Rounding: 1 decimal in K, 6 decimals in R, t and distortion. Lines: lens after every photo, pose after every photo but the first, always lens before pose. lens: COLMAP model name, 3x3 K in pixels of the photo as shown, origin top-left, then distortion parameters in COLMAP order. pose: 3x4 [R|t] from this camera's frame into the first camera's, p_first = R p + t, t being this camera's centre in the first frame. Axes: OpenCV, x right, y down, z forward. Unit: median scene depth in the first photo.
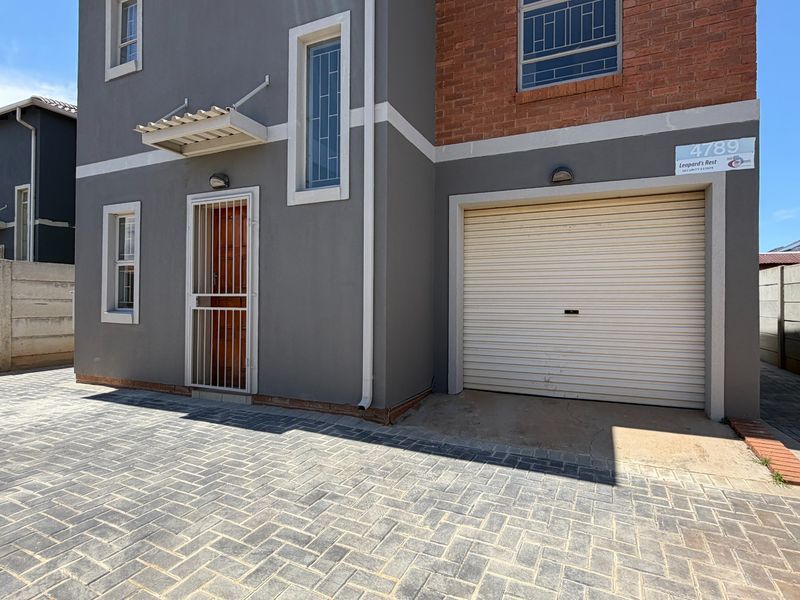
lens RADIAL K [[439.0, 0, 398.5], [0, 439.0, 297.8], [0, 0, 1]] dist [0.001452, 0.000512]
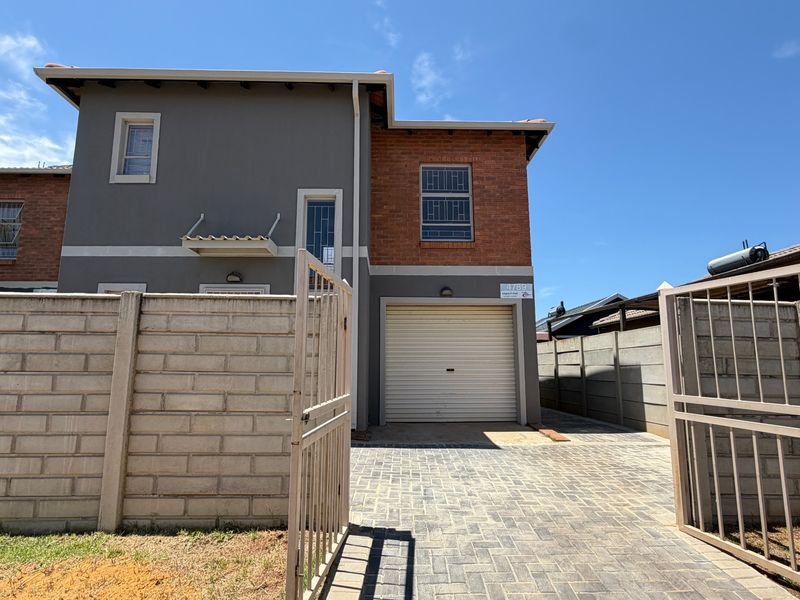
lens RADIAL K [[438.2, 0, 400.0], [0, 438.2, 300.0], [0, 0, 1]] dist [0.002179, -0.000104]
pose [[0.898458, 0.061044, 0.434796, -0.594197], [0.003625, 0.989223, -0.146374, 0.012941], [-0.439046, 0.133087, 0.888553, -0.513333]]
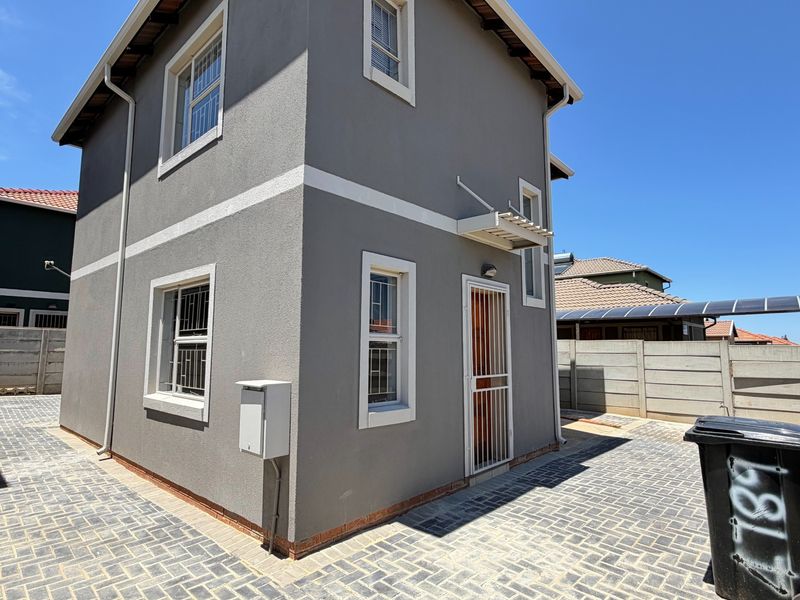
lens RADIAL K [[438.2, 0, 400.0], [0, 438.2, 300.0], [0, 0, 1]] dist [0.002179, -0.000104]
pose [[0.308779, 0.100069, 0.945855, -1.666027], [-0.010284, 0.994743, -0.101884, -0.088110], [-0.951078, 0.021732, 0.308185, 0.967440]]
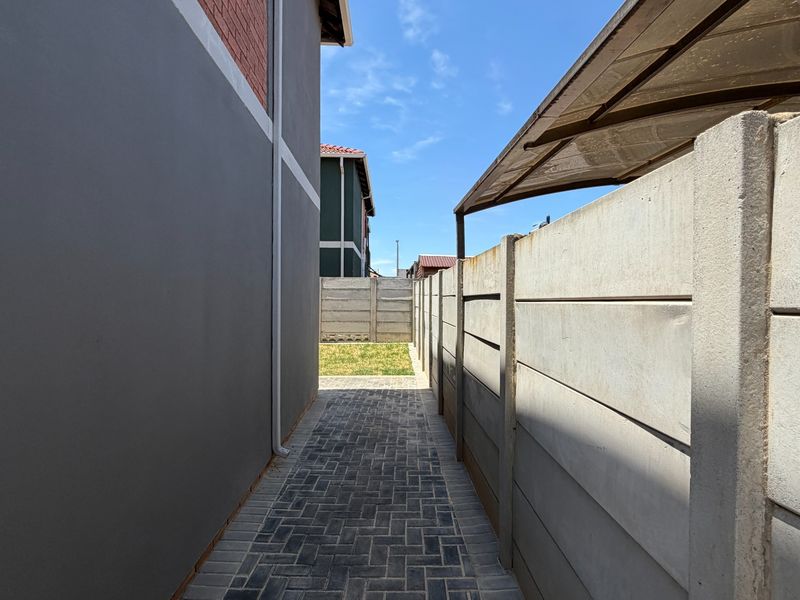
lens RADIAL K [[438.2, 0, 400.0], [0, 438.2, 300.0], [0, 0, 1]] dist [0.002179, -0.000104]
pose [[0.898791, -0.000882, 0.438376, 0.886512], [-0.004825, 0.999917, 0.011905, -0.056892], [-0.438350, -0.012815, 0.898713, 0.685236]]
